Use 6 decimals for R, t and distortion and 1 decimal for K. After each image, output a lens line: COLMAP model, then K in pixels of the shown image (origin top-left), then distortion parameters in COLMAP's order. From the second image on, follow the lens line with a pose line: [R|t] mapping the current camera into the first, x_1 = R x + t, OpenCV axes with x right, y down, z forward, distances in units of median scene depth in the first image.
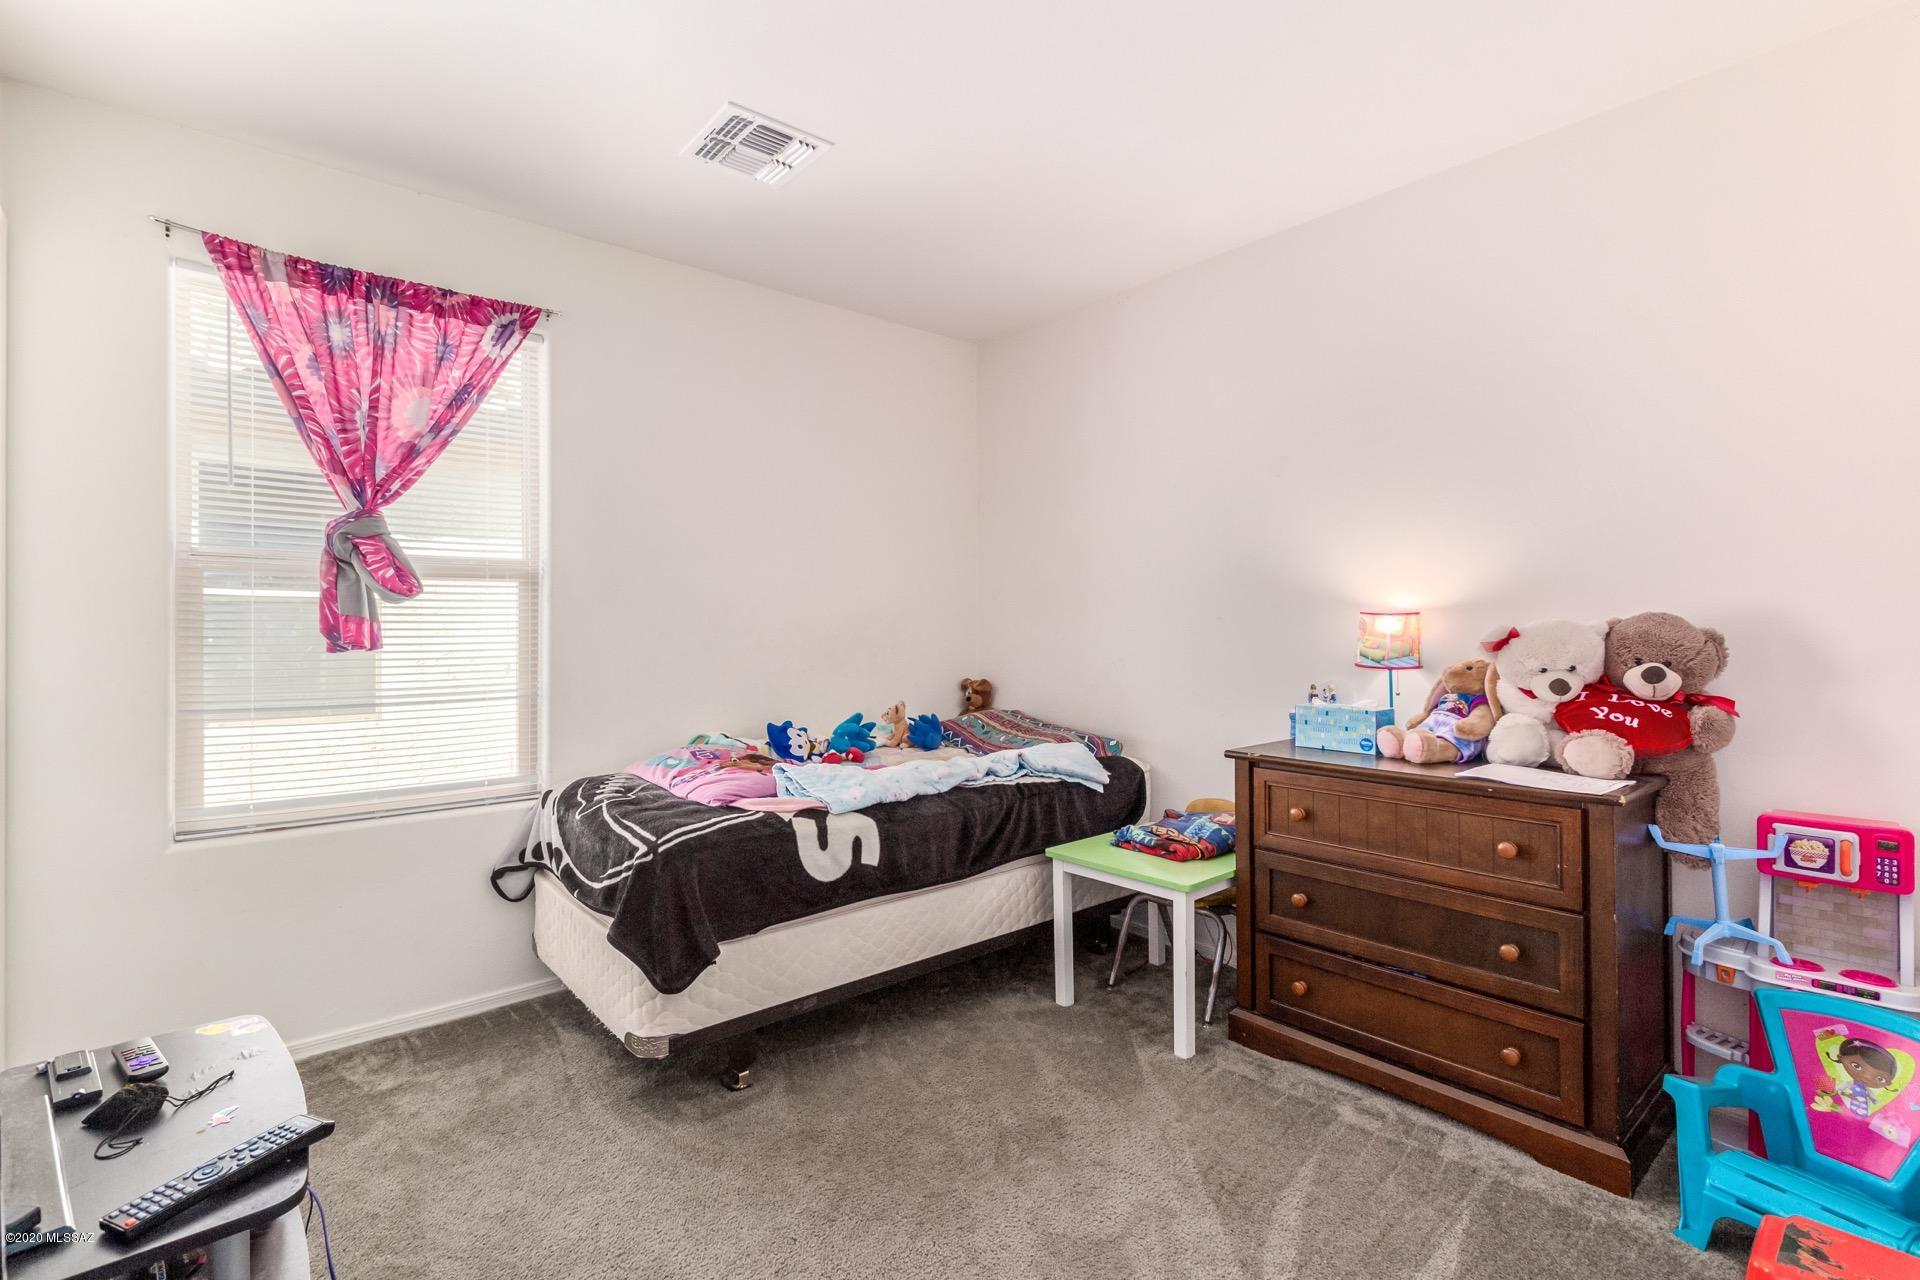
lens RADIAL K [[875.2, 0, 948.7], [0, 875.2, 627.7], [0, 0, 1]] dist [0.005940, 0.000462]
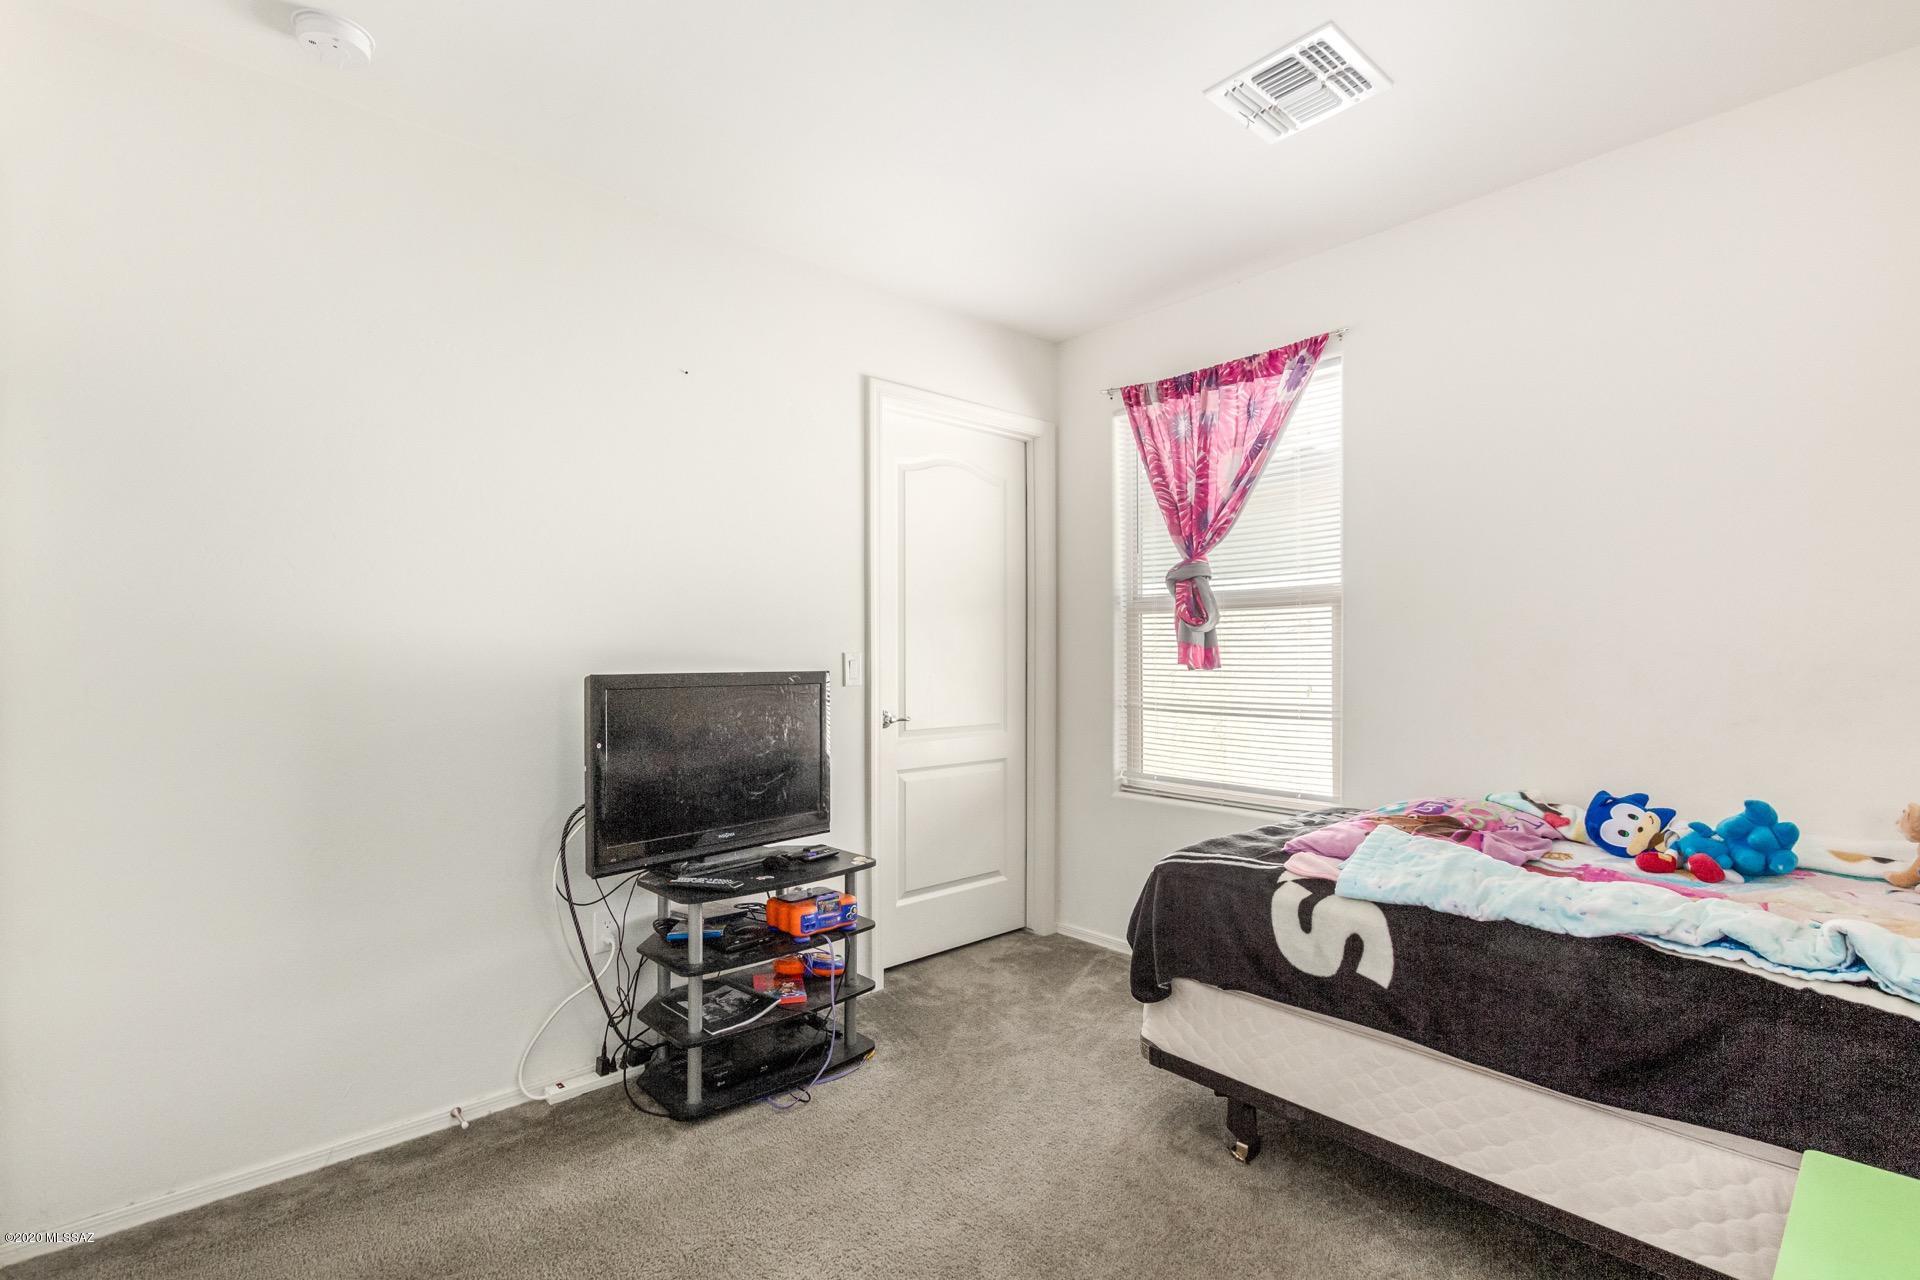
lens RADIAL K [[893.4, 0, 956.8], [0, 893.4, 650.6], [0, 0, 1]] dist [-0.003829, -0.000138]
pose [[0.027658, 0.000938, -0.999617, 0.601296], [0.000987, 0.999999, 0.000966, -0.002361], [0.999617, -0.001013, 0.027657, 0.602872]]
